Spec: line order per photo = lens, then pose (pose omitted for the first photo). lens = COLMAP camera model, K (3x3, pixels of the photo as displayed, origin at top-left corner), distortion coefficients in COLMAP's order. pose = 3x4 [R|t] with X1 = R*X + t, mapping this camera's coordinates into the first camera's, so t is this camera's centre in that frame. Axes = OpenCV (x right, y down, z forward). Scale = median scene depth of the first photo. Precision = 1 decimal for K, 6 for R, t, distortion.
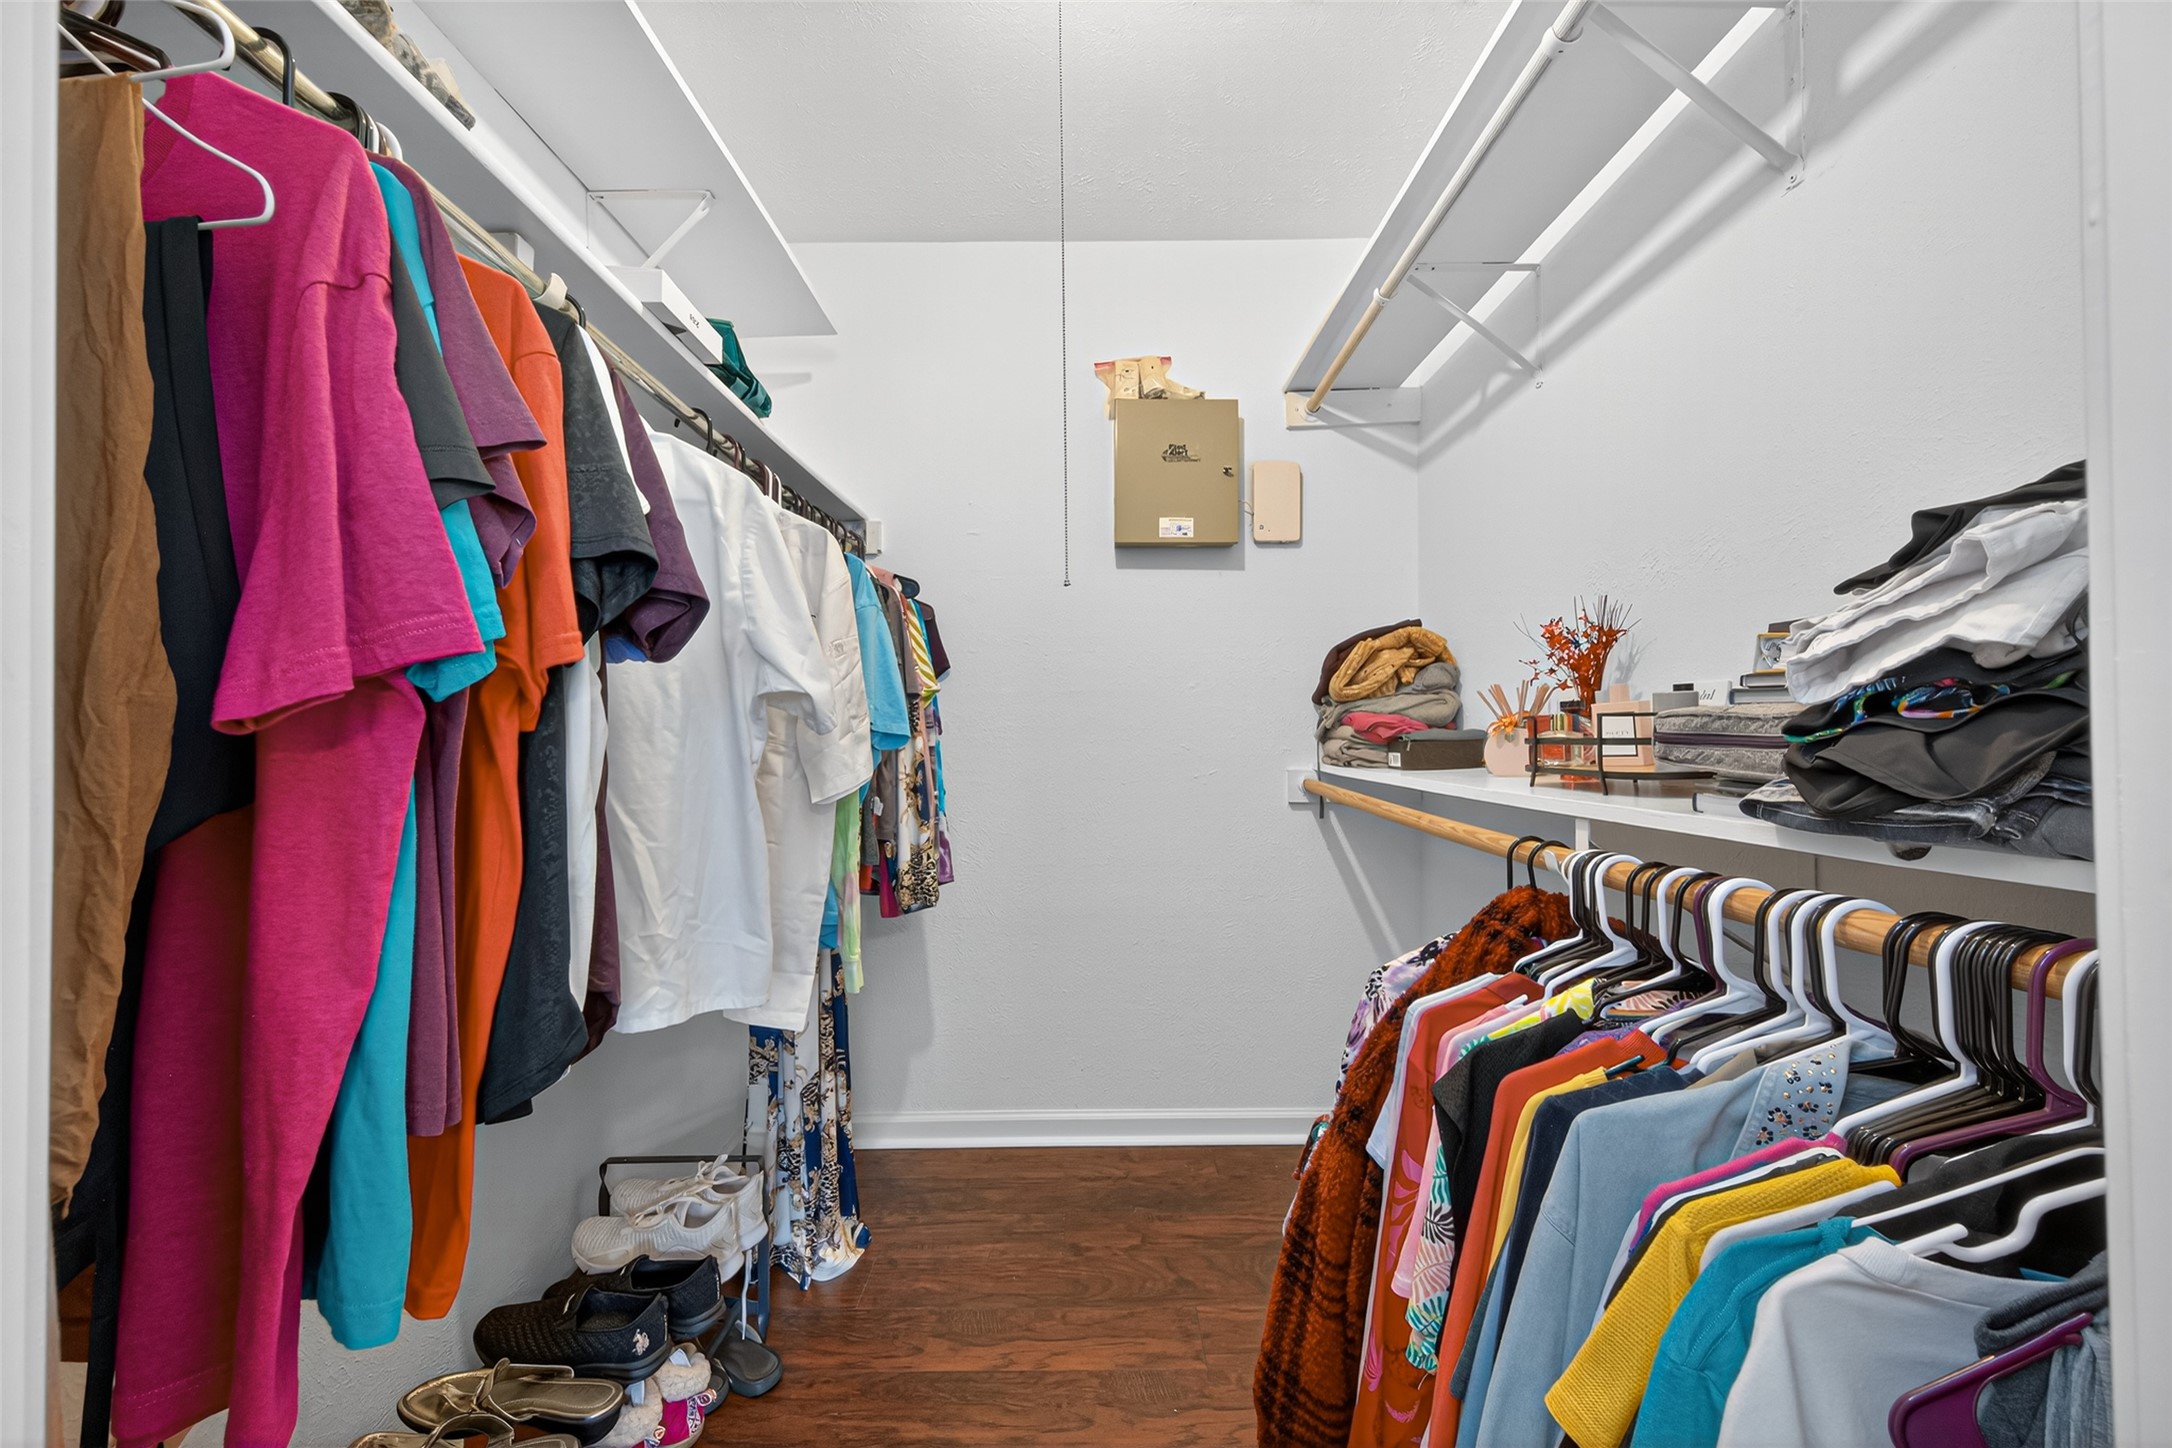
lens RADIAL K [[849.2, 0, 1092.8], [0, 849.2, 717.2], [0, 0, 1]] dist [0.001791, -0.000782]
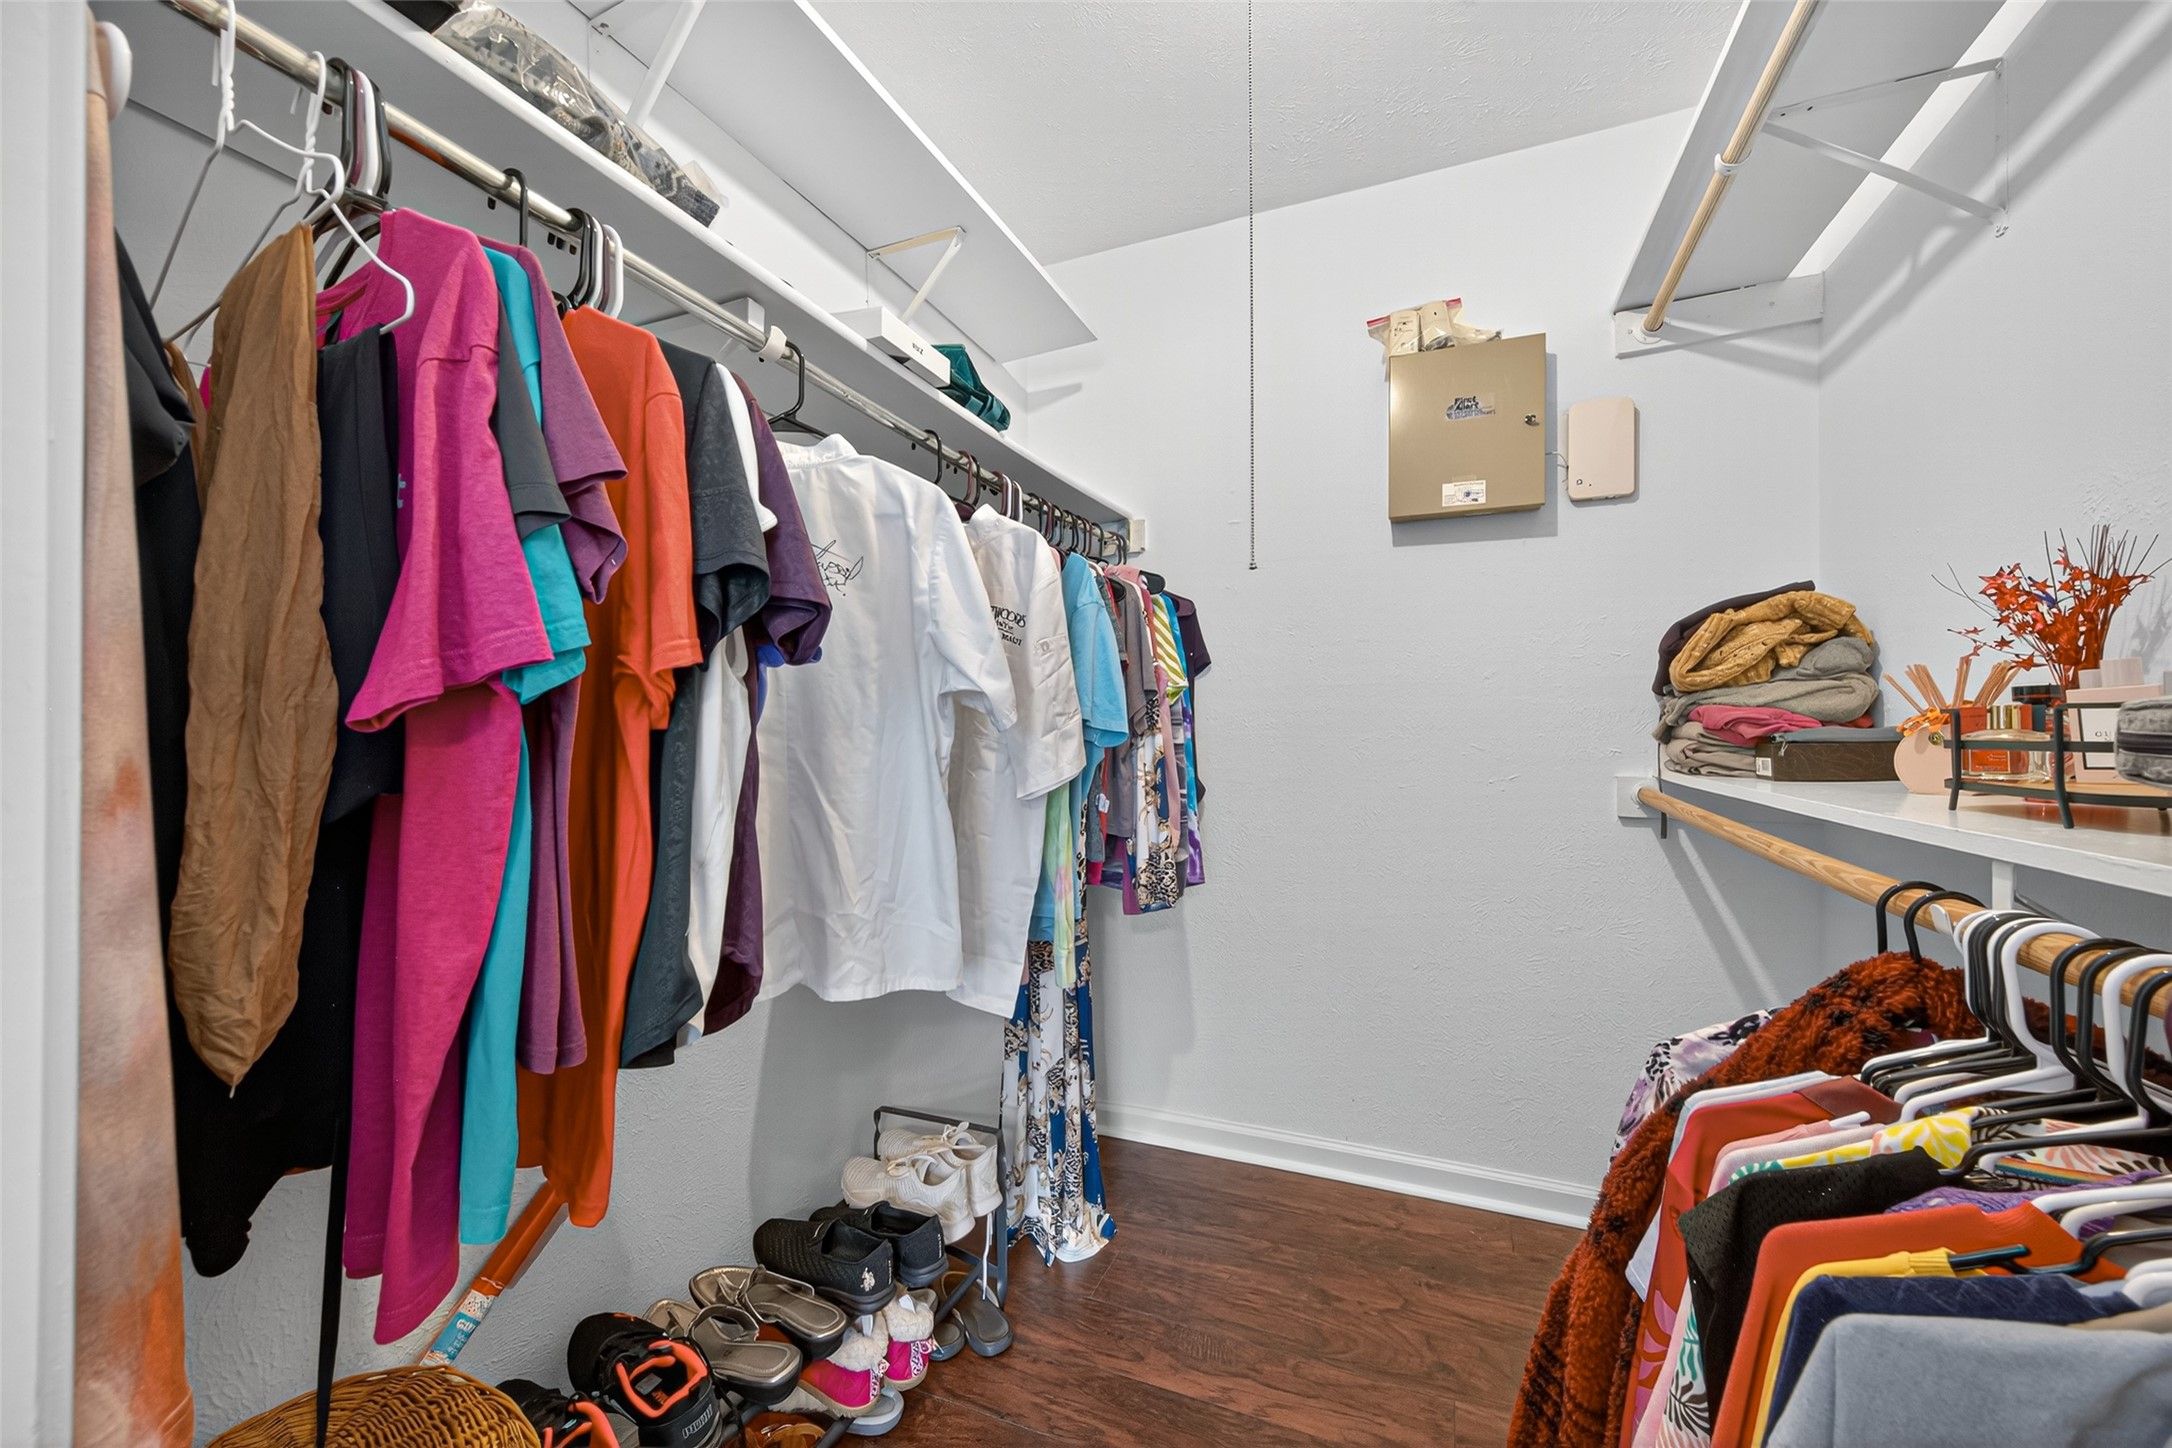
lens RADIAL K [[849.2, 0, 1092.8], [0, 849.2, 717.2], [0, 0, 1]] dist [0.001791, -0.000782]
pose [[0.919308, -0.003151, -0.393526, 0.151216], [0.004933, 0.999982, 0.003517, -0.000111], [0.393508, -0.005174, 0.919307, 0.087710]]
